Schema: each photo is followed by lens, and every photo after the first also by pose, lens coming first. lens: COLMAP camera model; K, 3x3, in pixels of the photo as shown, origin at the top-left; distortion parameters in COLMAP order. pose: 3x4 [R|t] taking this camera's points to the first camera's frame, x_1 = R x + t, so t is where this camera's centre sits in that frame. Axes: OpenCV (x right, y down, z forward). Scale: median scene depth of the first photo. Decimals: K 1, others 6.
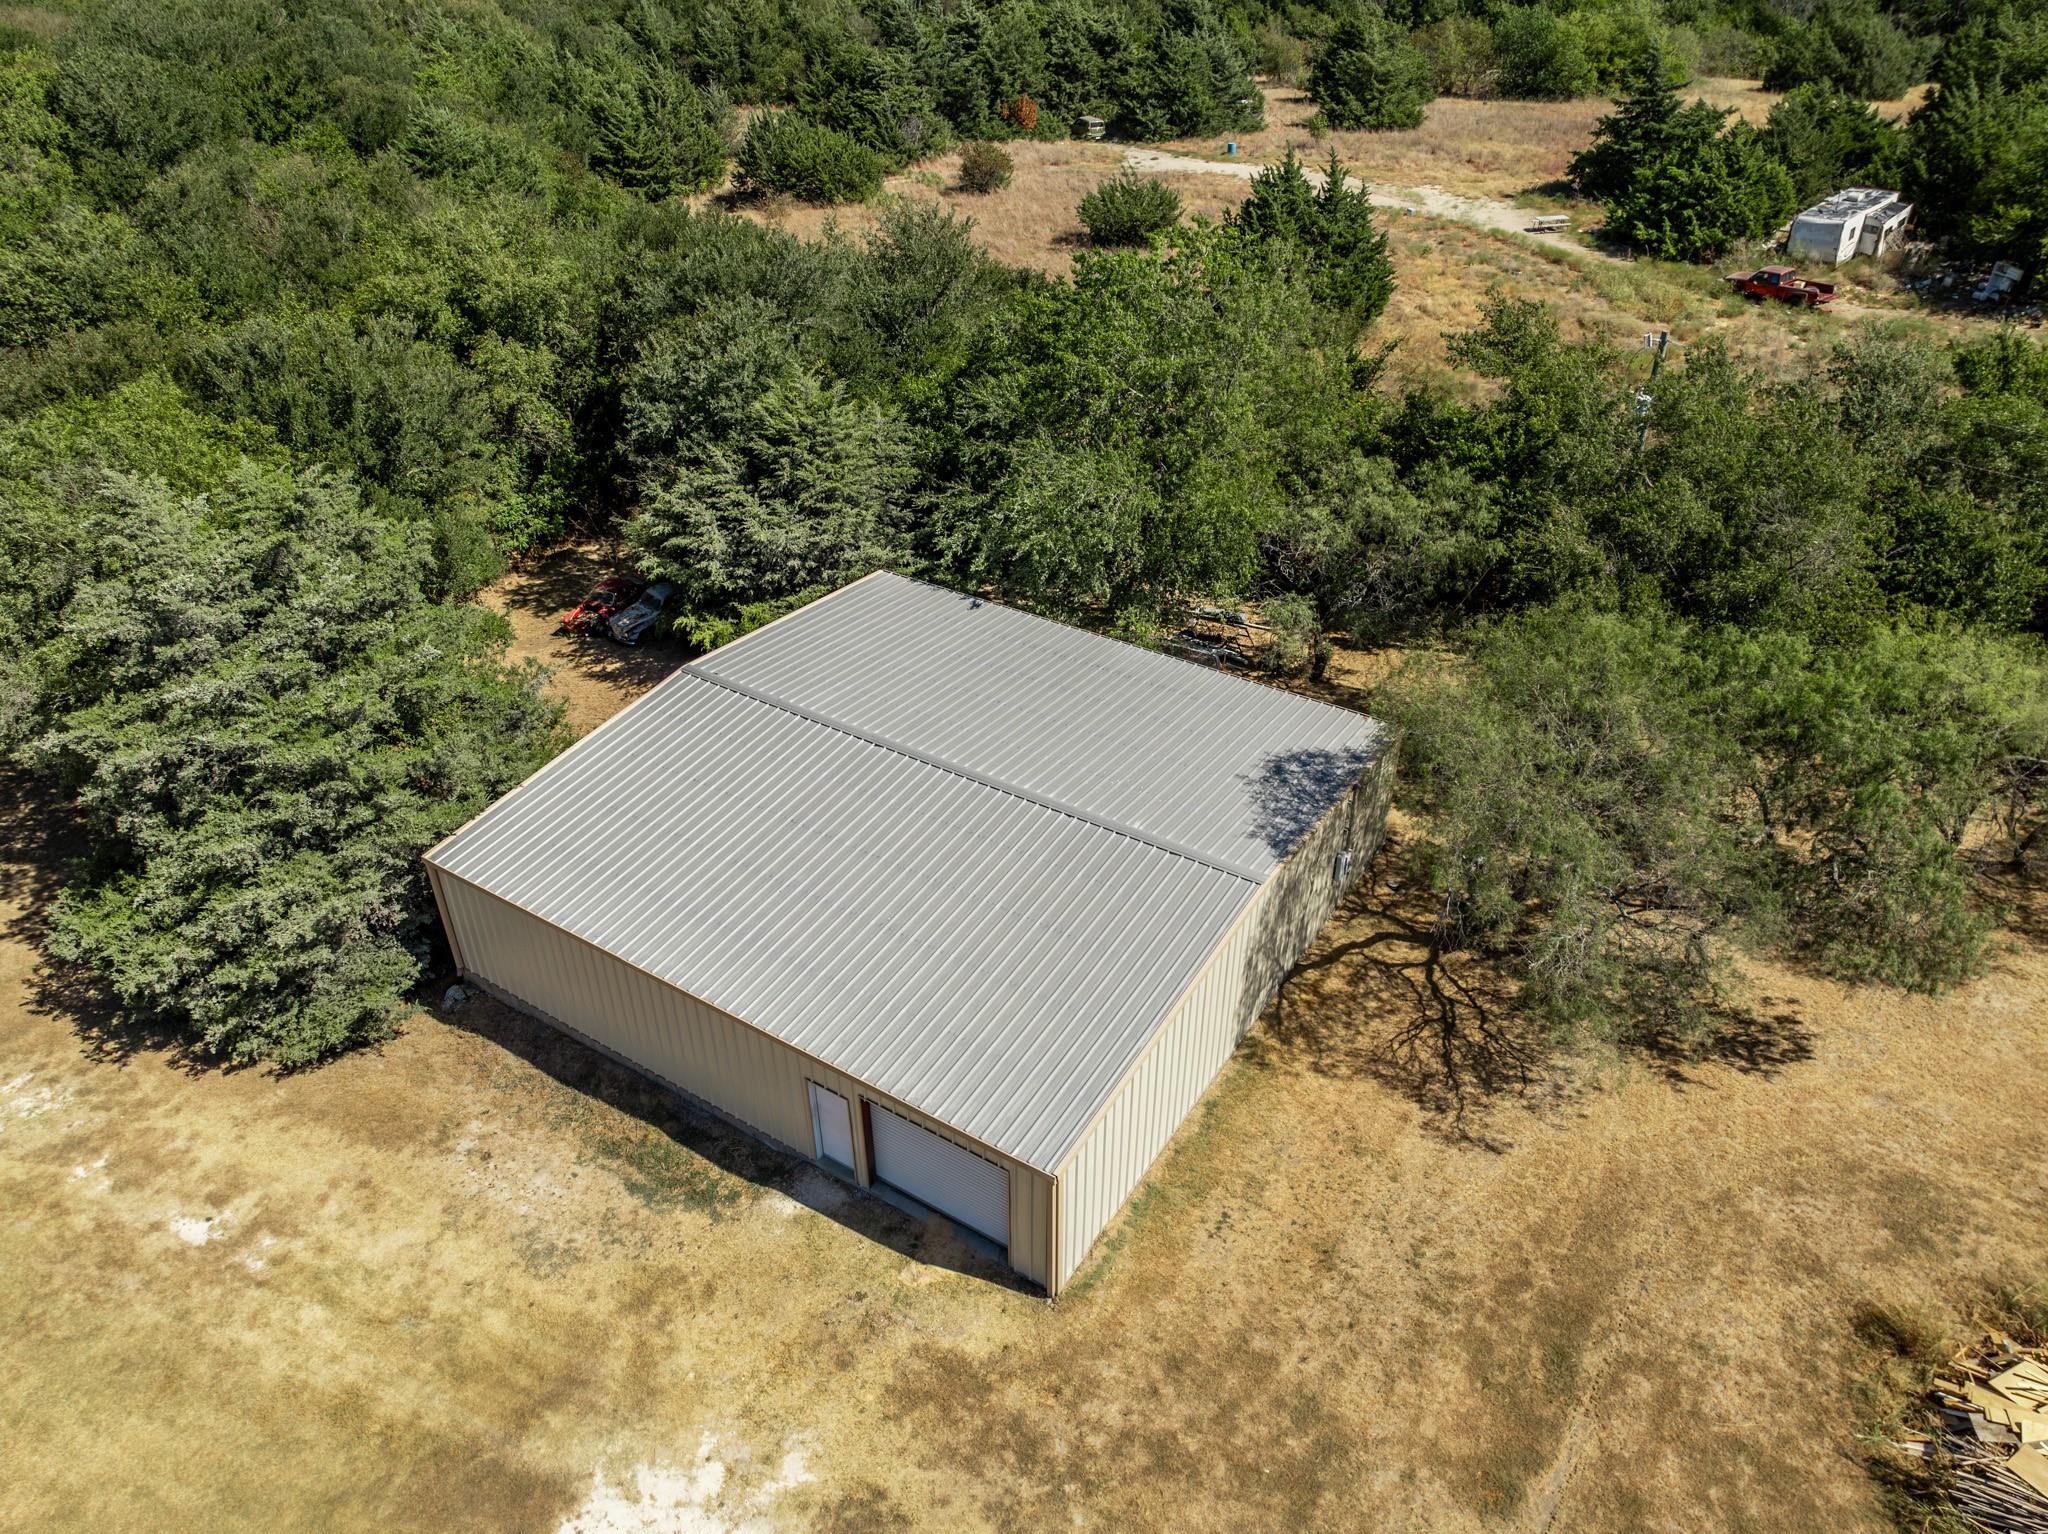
lens RADIAL K [[1428.5, 0, 1037.1], [0, 1428.5, 762.7], [0, 0, 1]] dist [-0.036492, 0.022335]
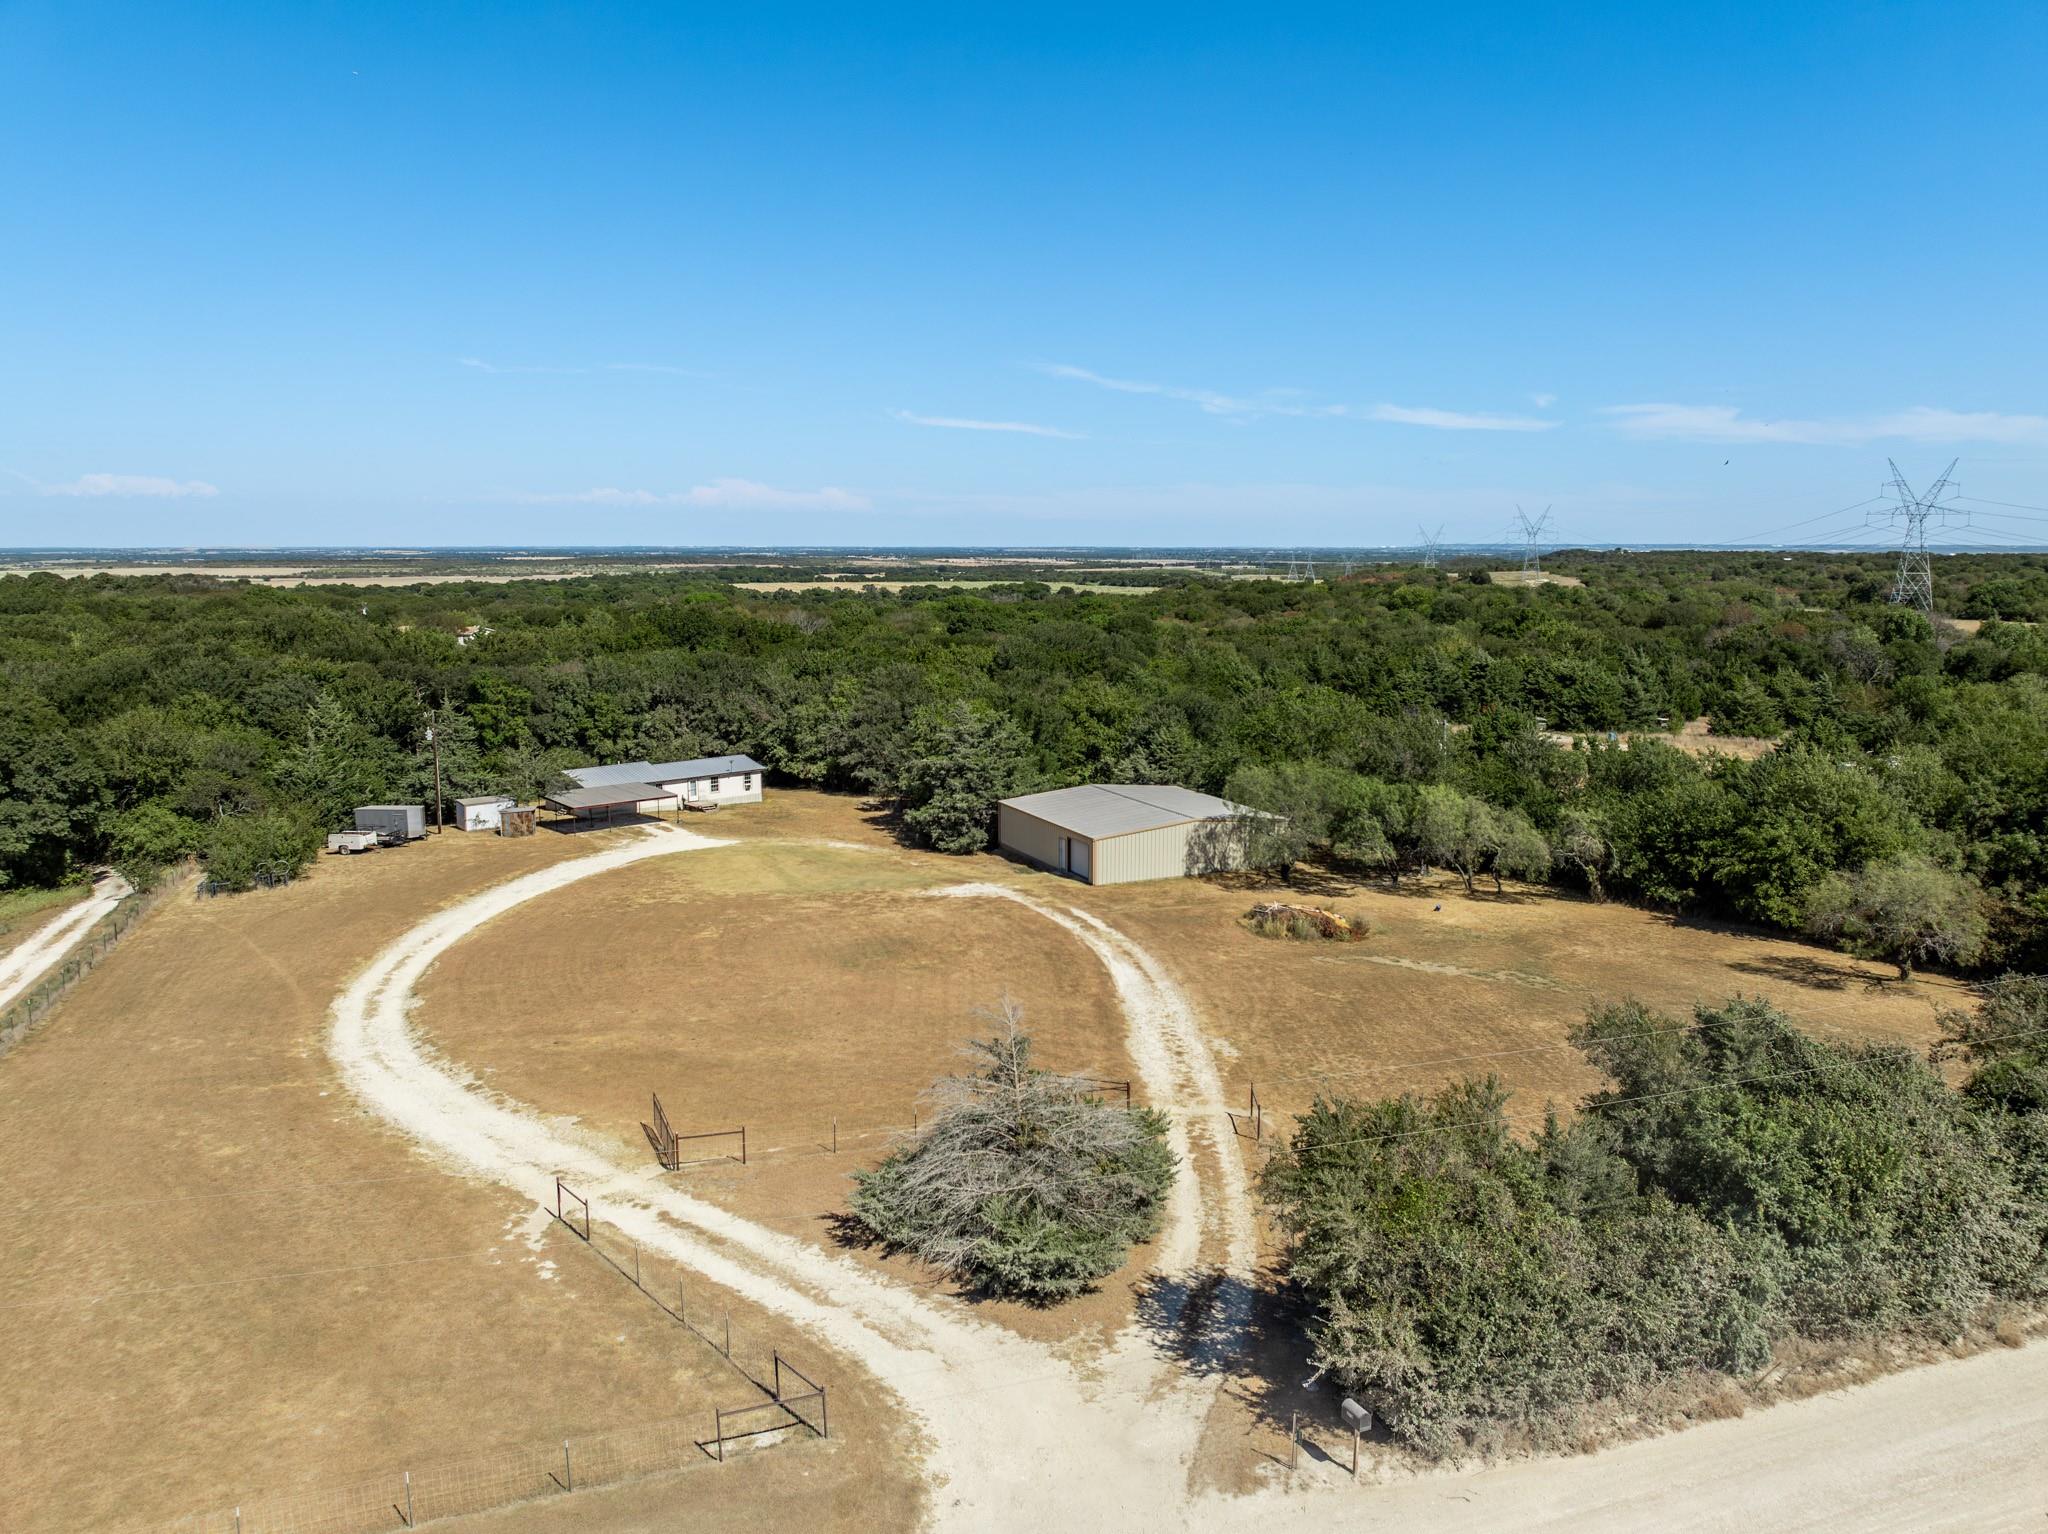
lens RADIAL K [[1428.5, 0, 1037.1], [0, 1428.5, 762.7], [0, 0, 1]] dist [-0.036492, 0.022335]
pose [[0.845416, 0.080666, -0.527982, 1.500177], [-0.299625, 0.889960, -0.343796, 1.149019], [0.442150, 0.448847, 0.776556, -1.749016]]
